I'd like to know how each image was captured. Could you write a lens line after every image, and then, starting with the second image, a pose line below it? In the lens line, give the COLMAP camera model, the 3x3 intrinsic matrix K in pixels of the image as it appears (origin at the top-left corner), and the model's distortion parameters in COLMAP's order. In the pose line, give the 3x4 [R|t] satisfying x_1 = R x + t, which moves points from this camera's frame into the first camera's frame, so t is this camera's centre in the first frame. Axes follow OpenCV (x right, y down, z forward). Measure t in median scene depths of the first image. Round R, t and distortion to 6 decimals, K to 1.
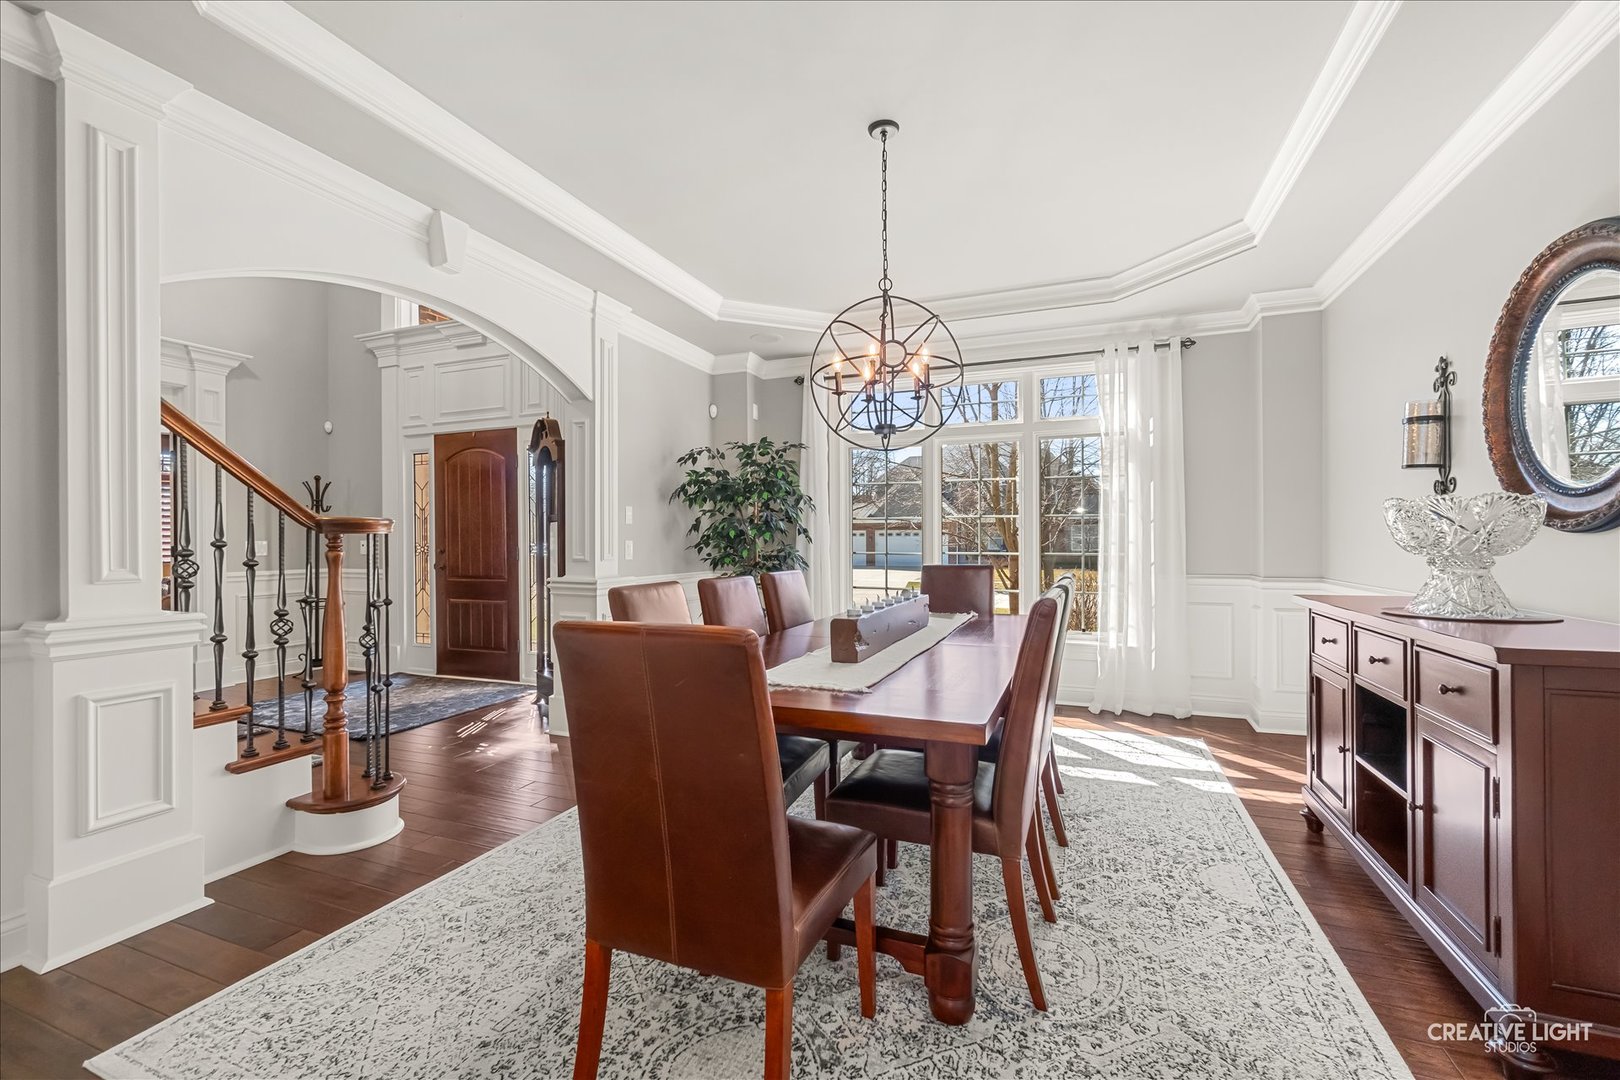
lens RADIAL K [[691.8, 0, 807.2], [0, 691.8, 548.3], [0, 0, 1]] dist [-0.007678, -0.000340]
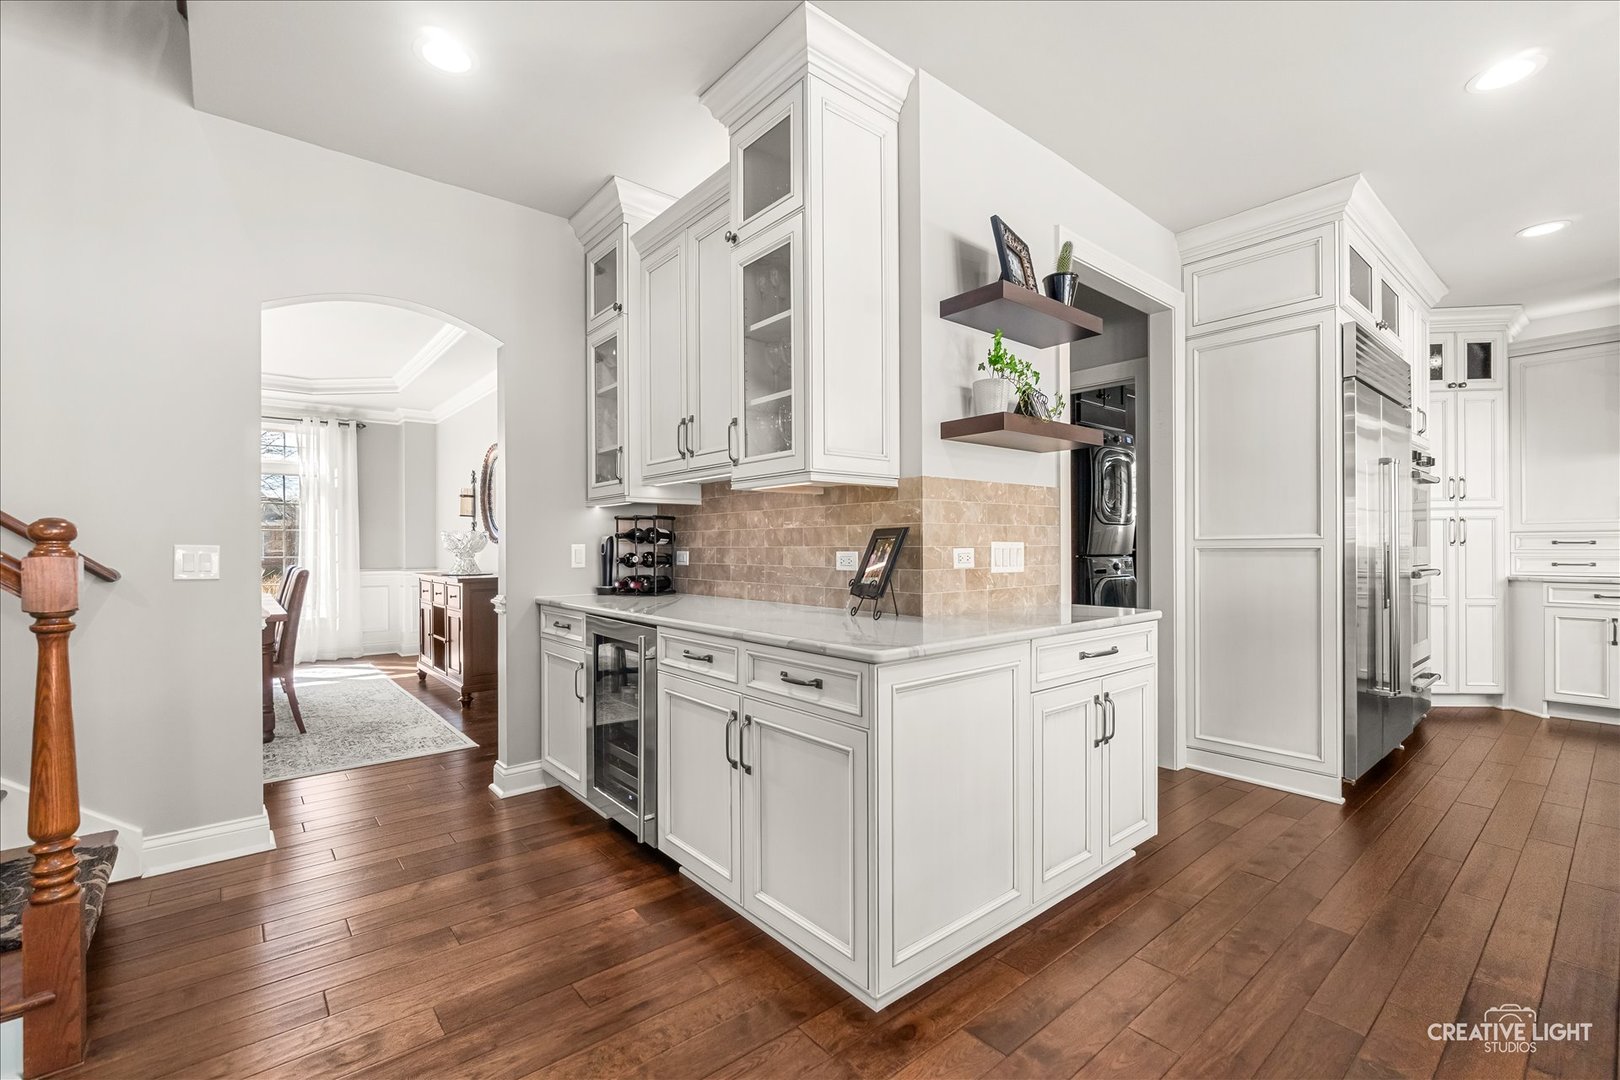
lens RADIAL K [[691.8, 0, 800.1], [0, 691.8, 547.6], [0, 0, 1]] dist [-0.007678, -0.000340]
pose [[0.475712, 0.004122, 0.879591, -0.392630], [0.008675, 0.999918, -0.009378, 0.012446], [-0.879558, 0.012092, 0.475637, -0.695491]]
